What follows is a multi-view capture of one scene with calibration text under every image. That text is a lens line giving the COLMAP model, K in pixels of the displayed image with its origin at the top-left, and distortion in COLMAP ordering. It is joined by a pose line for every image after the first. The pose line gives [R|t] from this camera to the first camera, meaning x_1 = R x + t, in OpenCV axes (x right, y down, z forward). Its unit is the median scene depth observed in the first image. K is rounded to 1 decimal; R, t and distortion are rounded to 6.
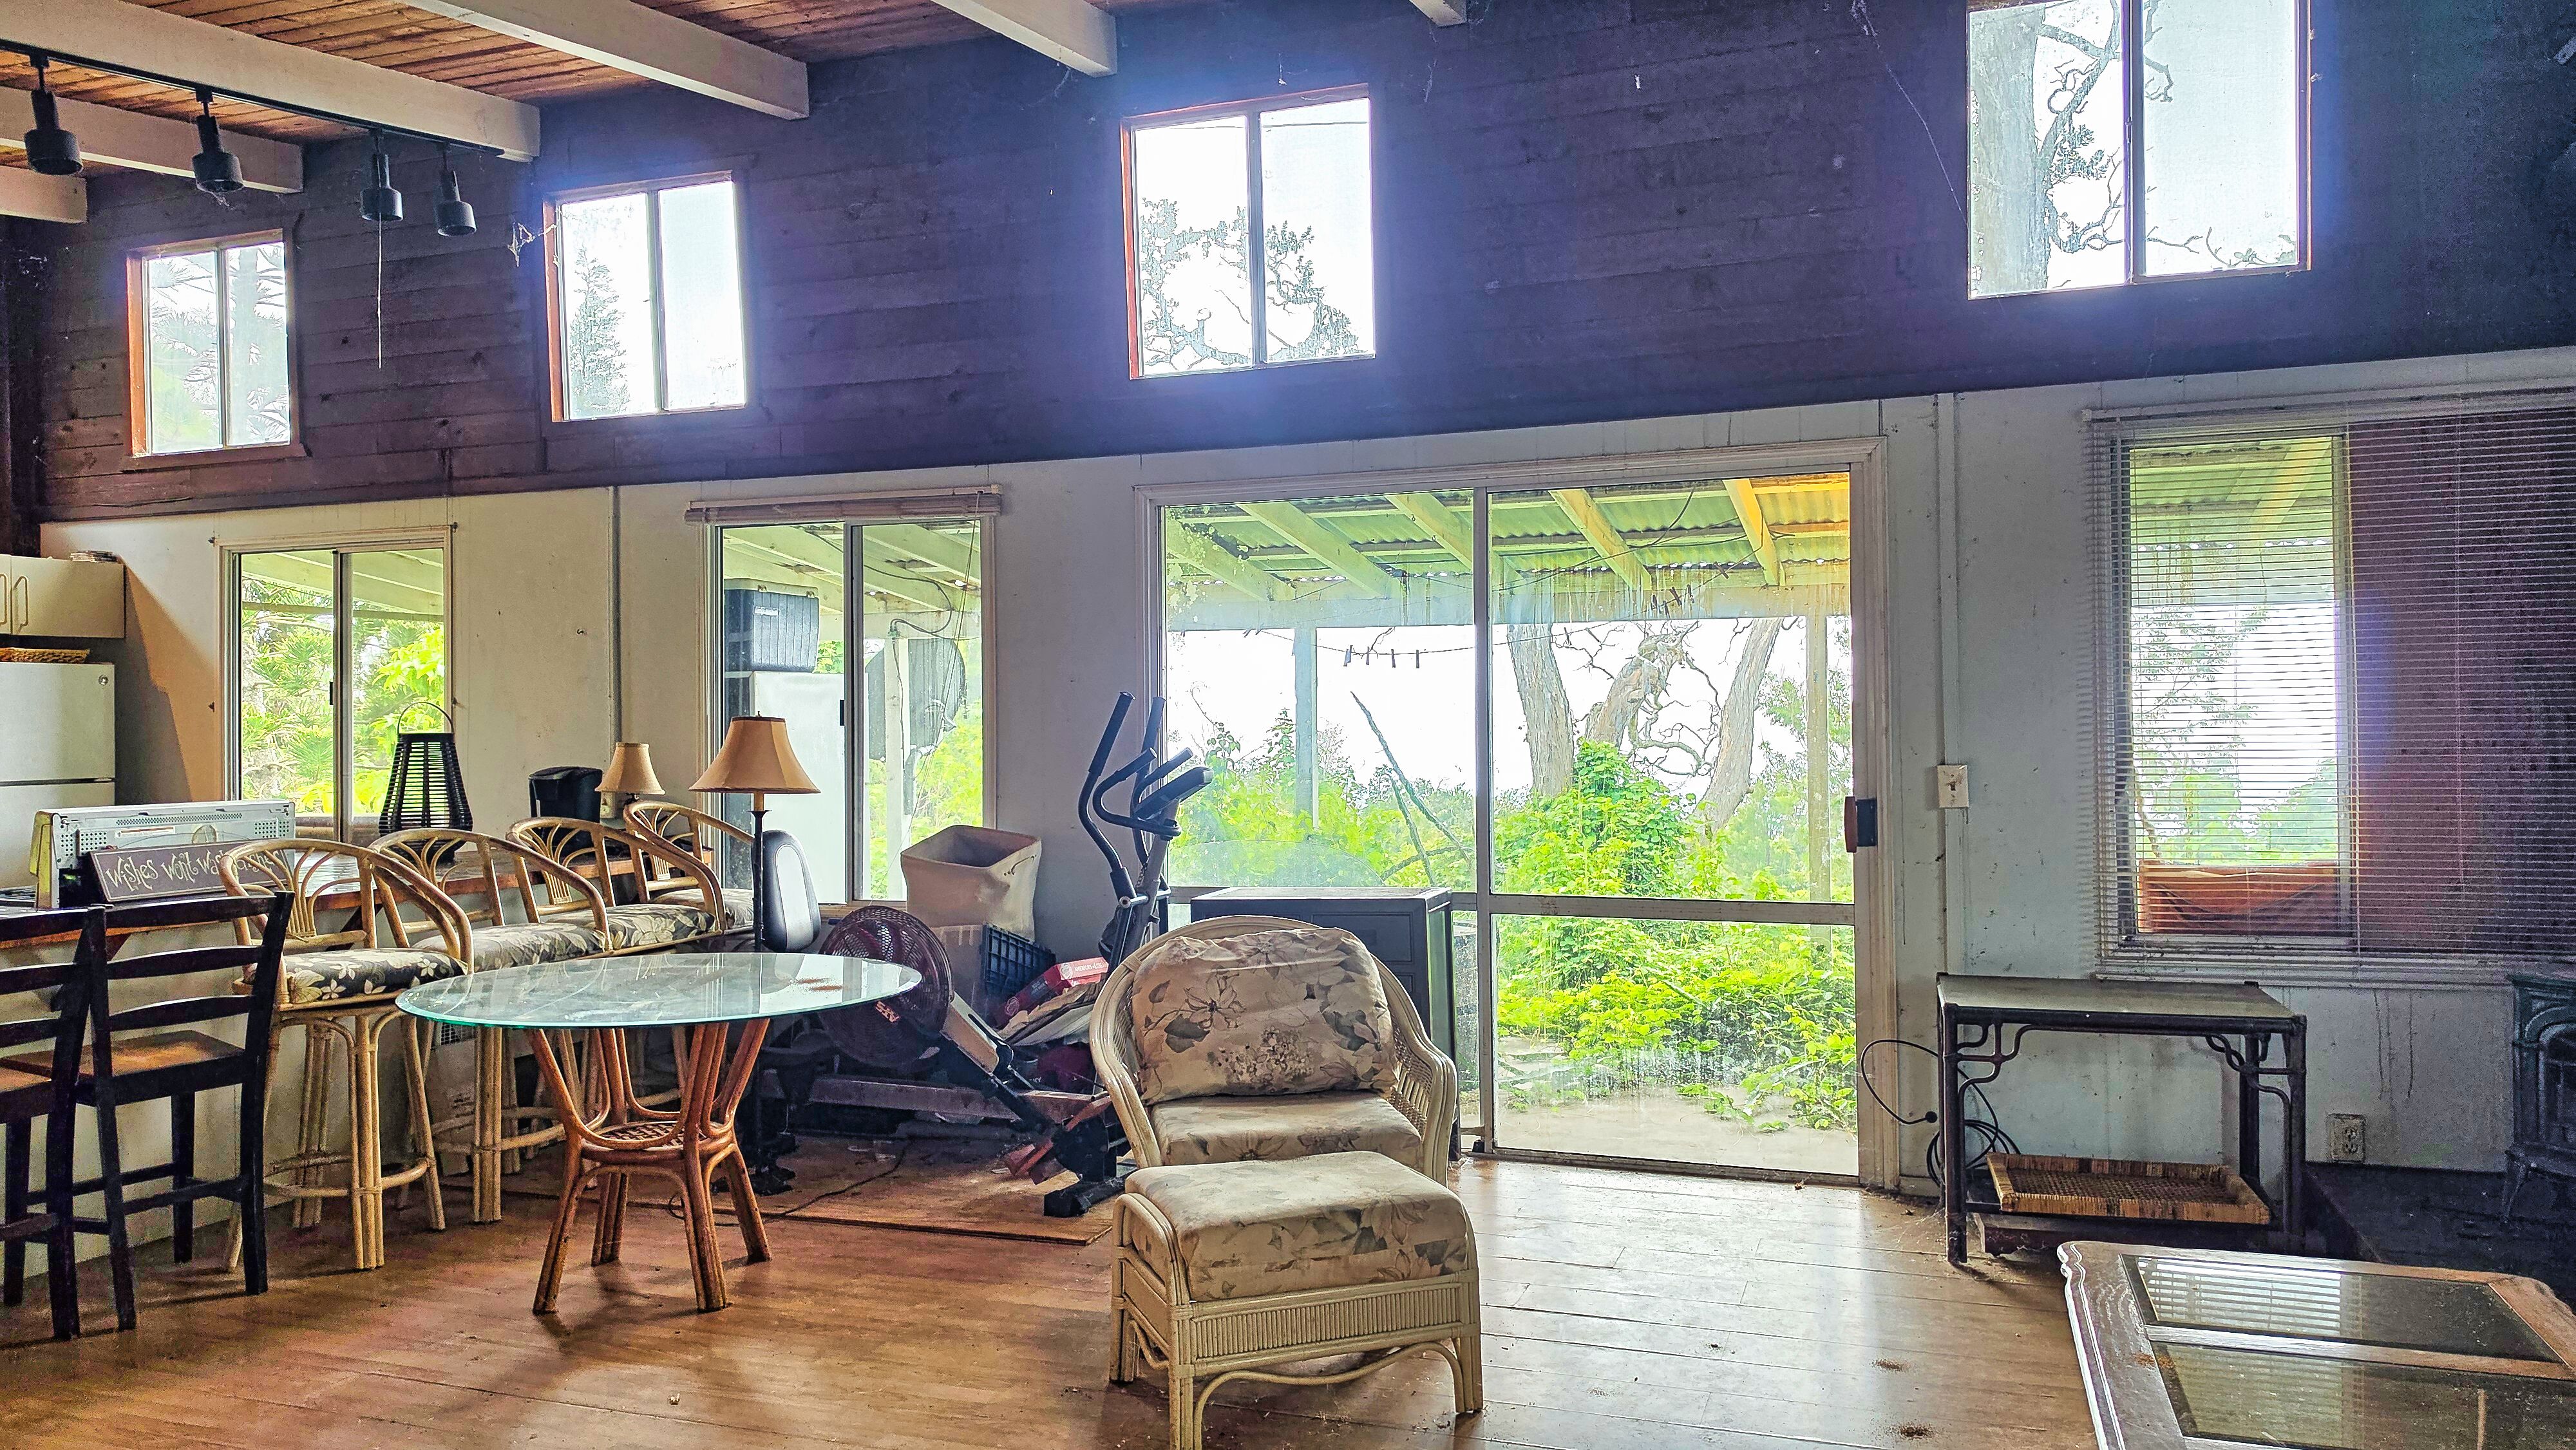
lens RADIAL K [[1768.9, 0, 1288.0], [0, 1768.9, 725.0], [0, 0, 1]] dist [0.004457, 0.000555]
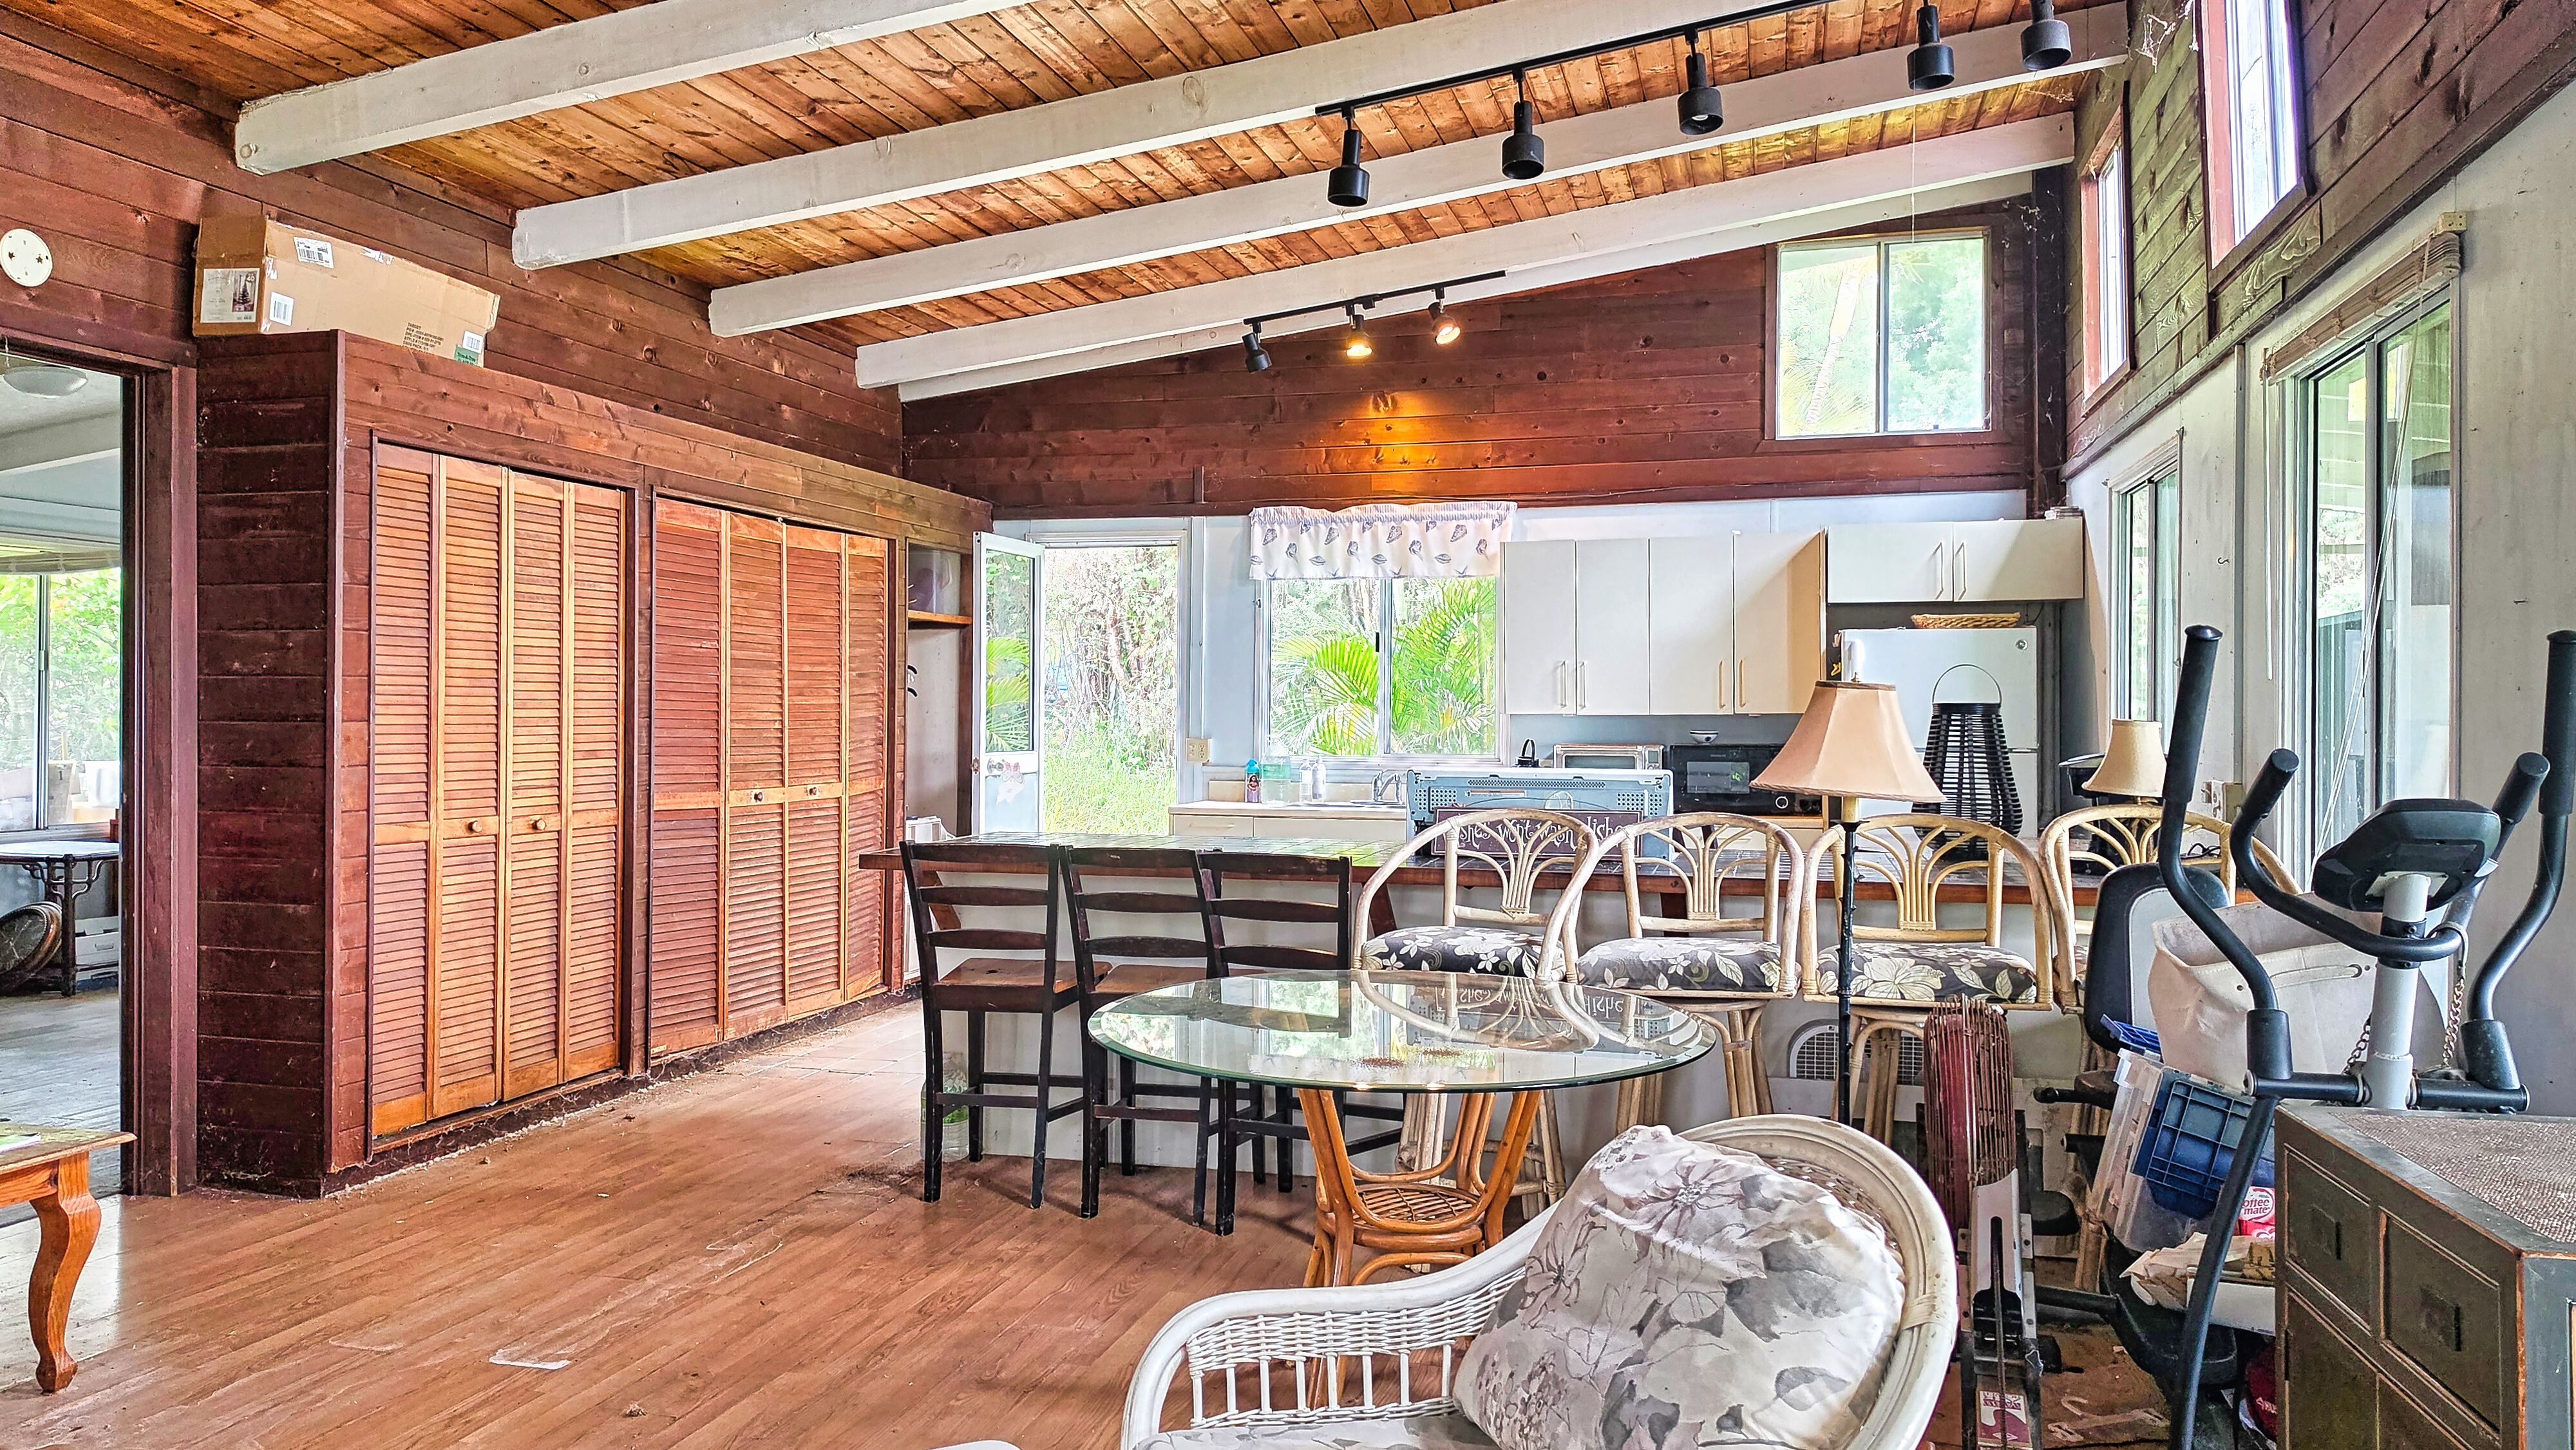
lens RADIAL K [[1833.4, 0, 1292.8], [0, 1833.4, 687.6], [0, 0, 1]] dist [0.096120, -0.141192]
pose [[0.071561, -0.001508, -0.997435, 0.343356], [-0.005123, 0.999985, -0.001880, 0.001011], [0.997423, 0.005244, 0.071552, 0.662736]]
